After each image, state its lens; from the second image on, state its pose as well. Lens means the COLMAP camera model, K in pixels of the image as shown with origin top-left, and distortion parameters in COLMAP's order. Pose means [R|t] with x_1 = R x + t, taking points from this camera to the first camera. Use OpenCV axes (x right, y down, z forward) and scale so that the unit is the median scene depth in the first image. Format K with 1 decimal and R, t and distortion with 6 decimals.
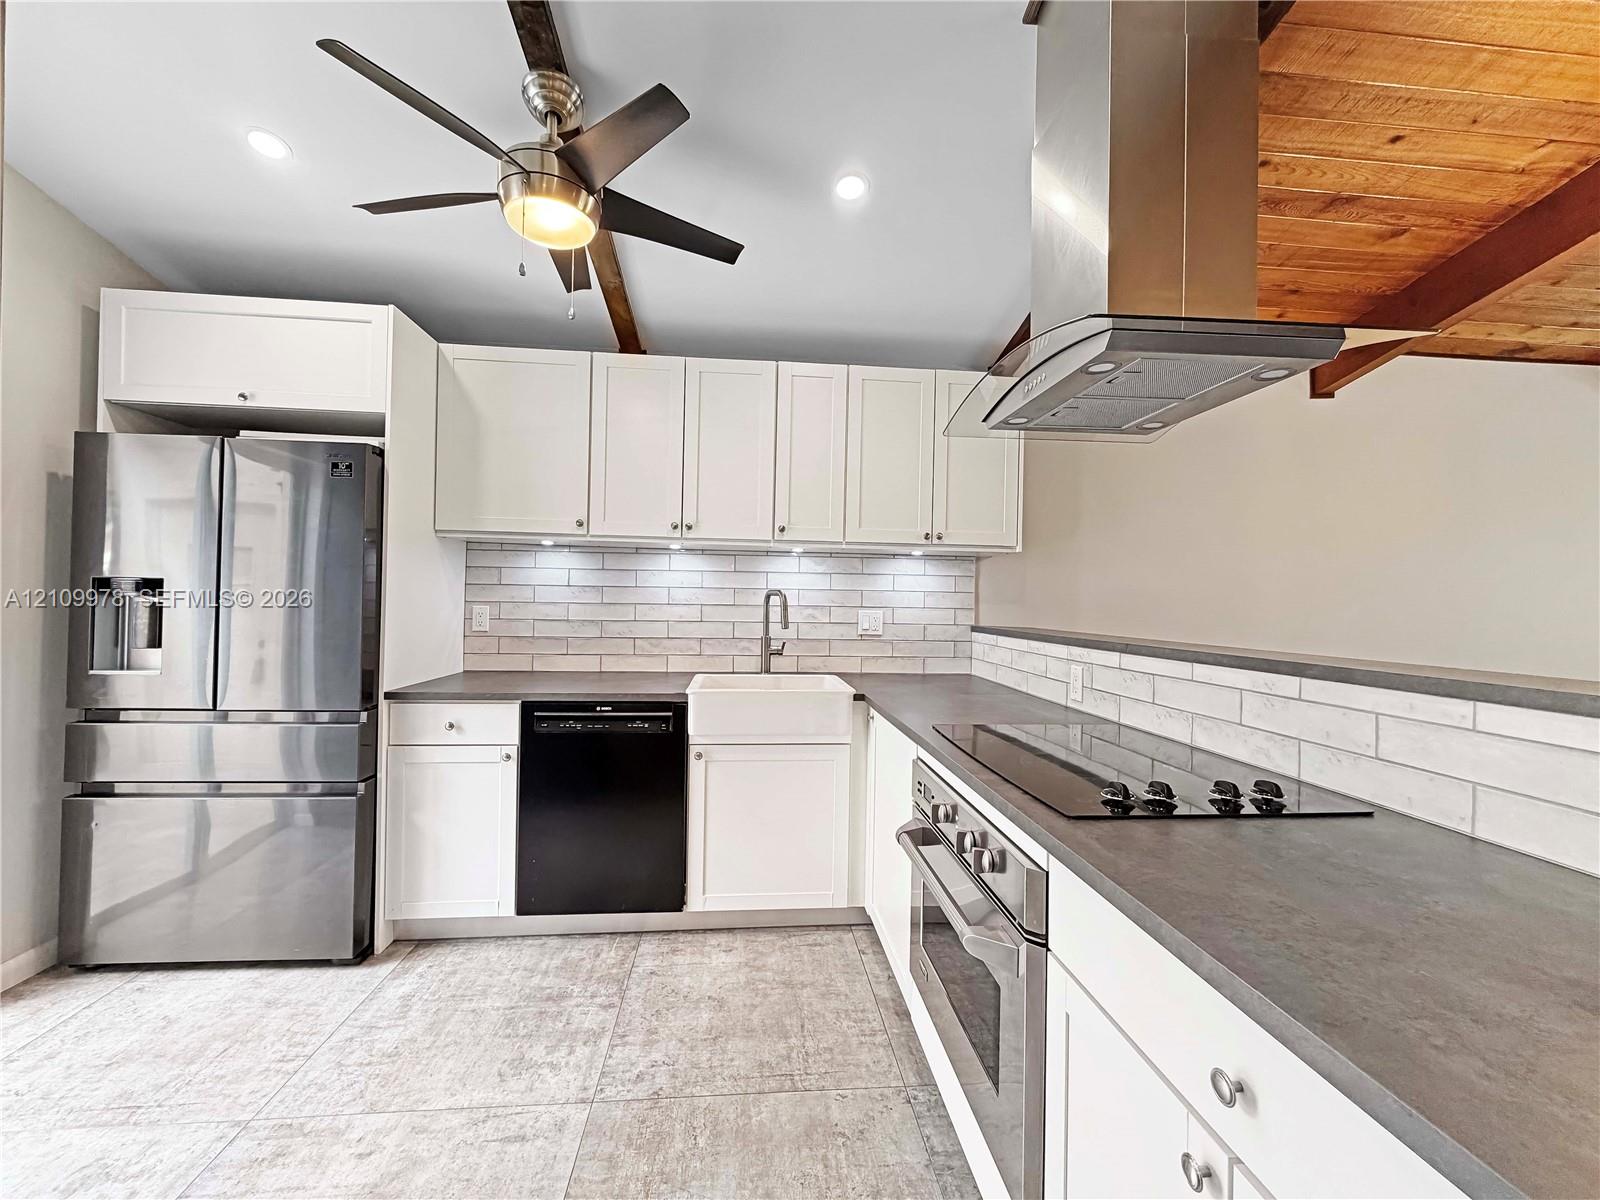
lens RADIAL K [[639.1, 0, 795.3], [0, 639.1, 598.9], [0, 0, 1]] dist [0.000677, 0.000134]
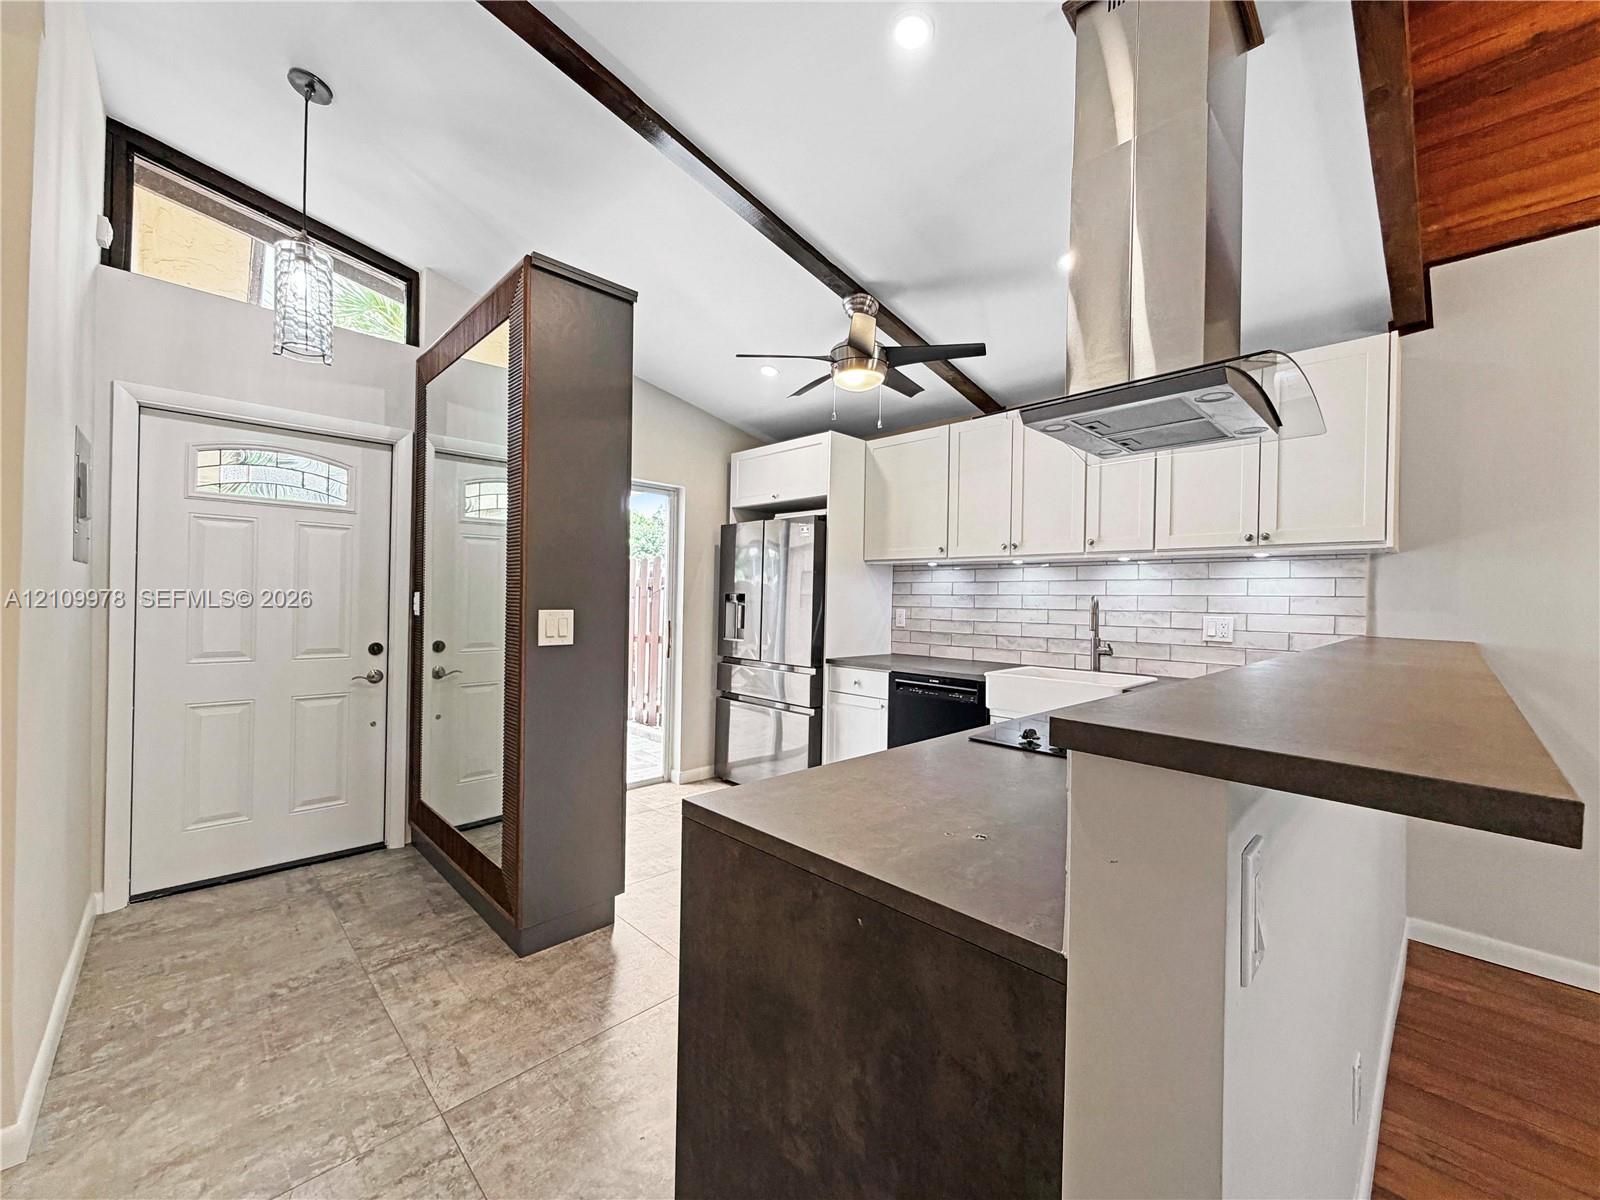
lens RADIAL K [[639.8, 0, 795.0], [0, 639.8, 600.3], [0, 0, 1]] dist [-0.000418, 0.000022]
pose [[0.633031, -0.006394, -0.774100, 0.610644], [-0.005866, 0.999898, -0.013056, 0.013074], [0.774104, 0.012806, 0.632929, -0.140107]]
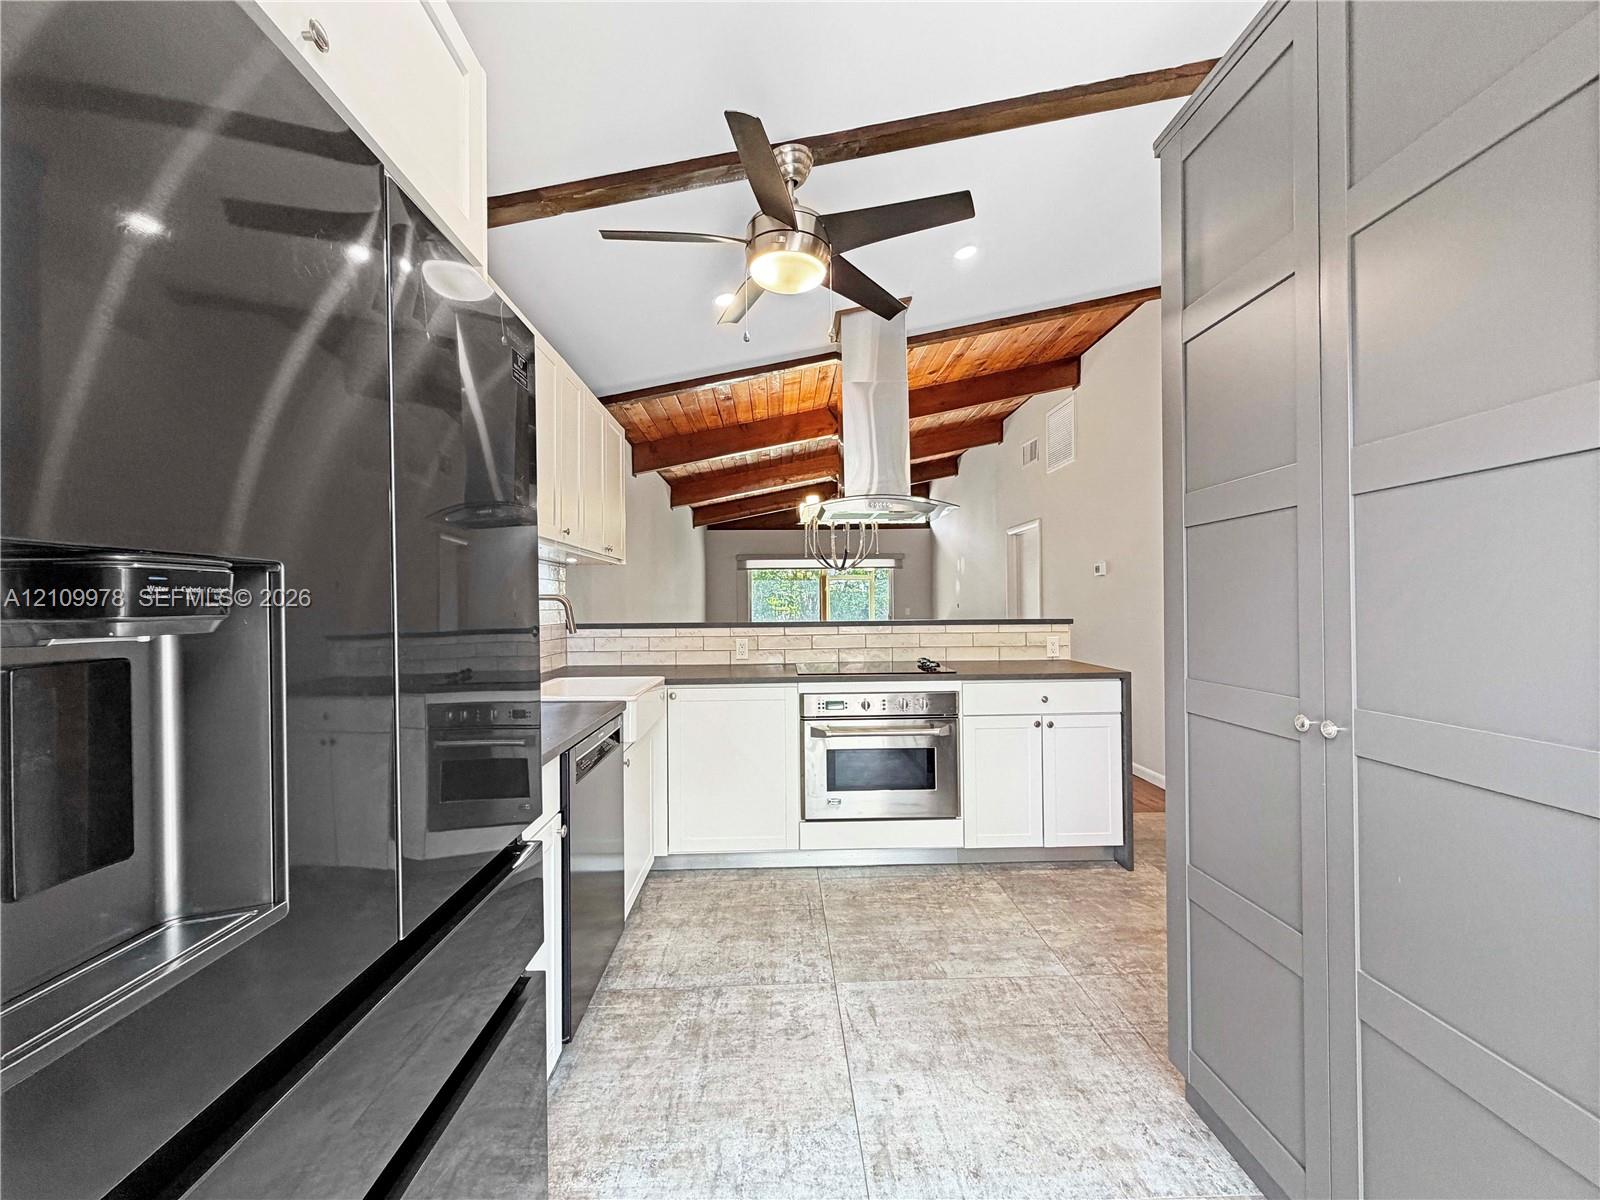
lens RADIAL K [[639.1, 0, 795.3], [0, 639.1, 598.9], [0, 0, 1]] dist [0.000677, 0.000134]
pose [[0.056445, -0.010789, 0.998347, -1.145882], [0.007867, 0.999915, 0.010361, -0.016417], [-0.998375, 0.007270, 0.056525, 0.700830]]
